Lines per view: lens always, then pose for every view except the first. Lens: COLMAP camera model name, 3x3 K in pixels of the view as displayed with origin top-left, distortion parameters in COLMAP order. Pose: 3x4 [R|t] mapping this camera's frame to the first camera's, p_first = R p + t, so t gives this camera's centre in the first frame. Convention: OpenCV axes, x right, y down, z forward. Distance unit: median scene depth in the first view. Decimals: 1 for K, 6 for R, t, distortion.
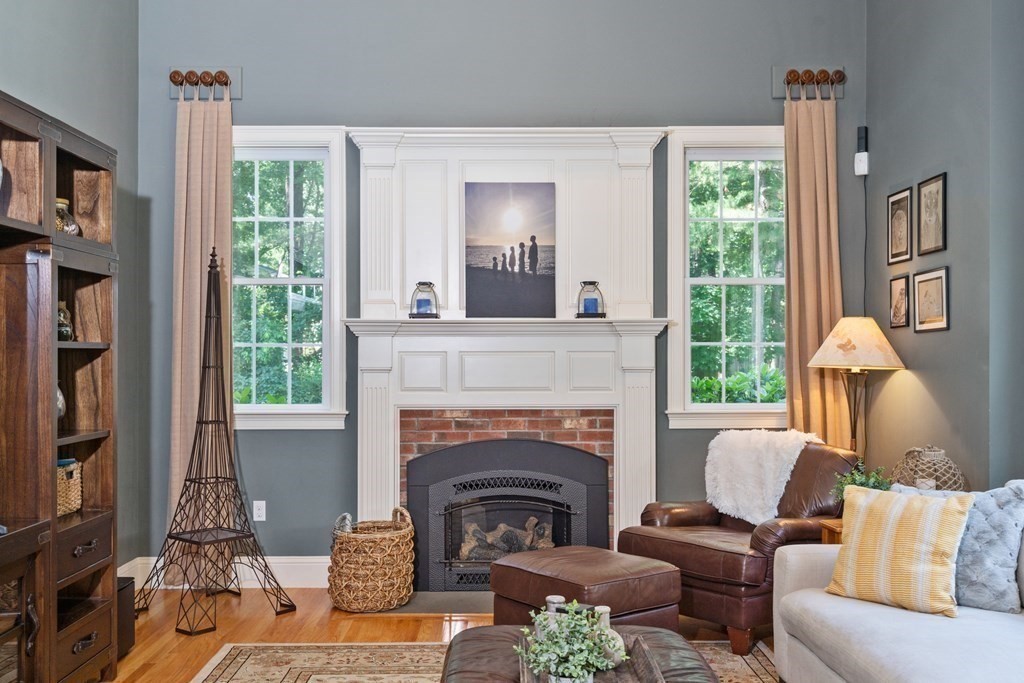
lens RADIAL K [[1007.4, 0, 512.7], [0, 1007.4, 349.3], [0, 0, 1]] dist [0.023311, 0.000000]
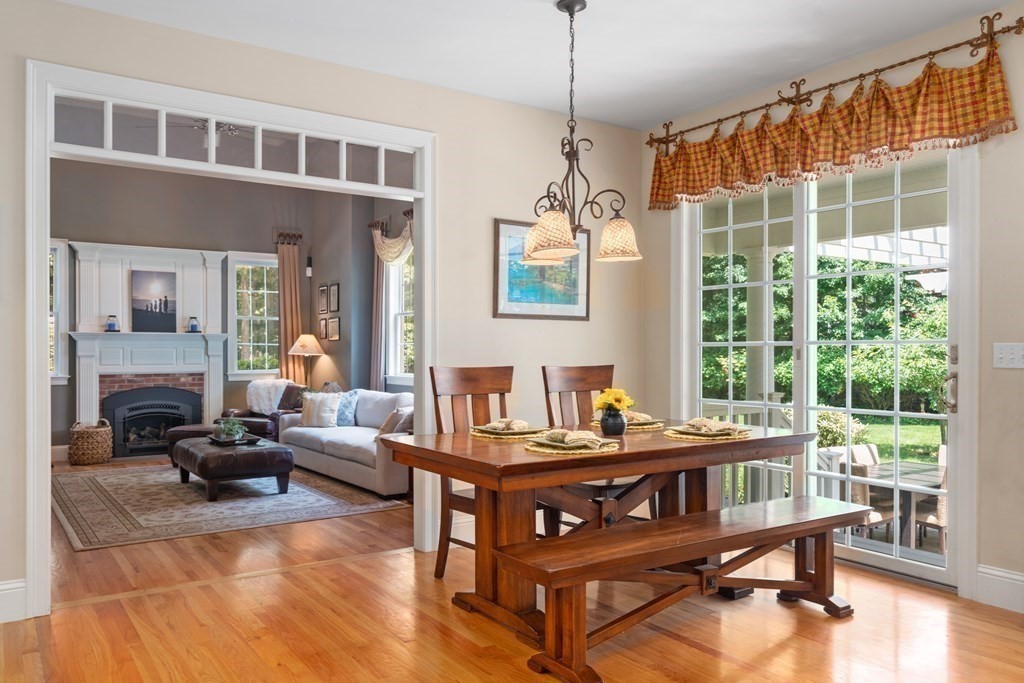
lens RADIAL K [[772.8, 0, 514.6], [0, 772.8, 351.7], [0, 0, 1]] dist [0.005039, -0.001872]
pose [[0.830375, -0.000543, 0.557205, -0.295016], [-0.001826, 0.999992, 0.003695, 0.003229], [-0.557202, -0.004085, 0.830367, -0.863252]]
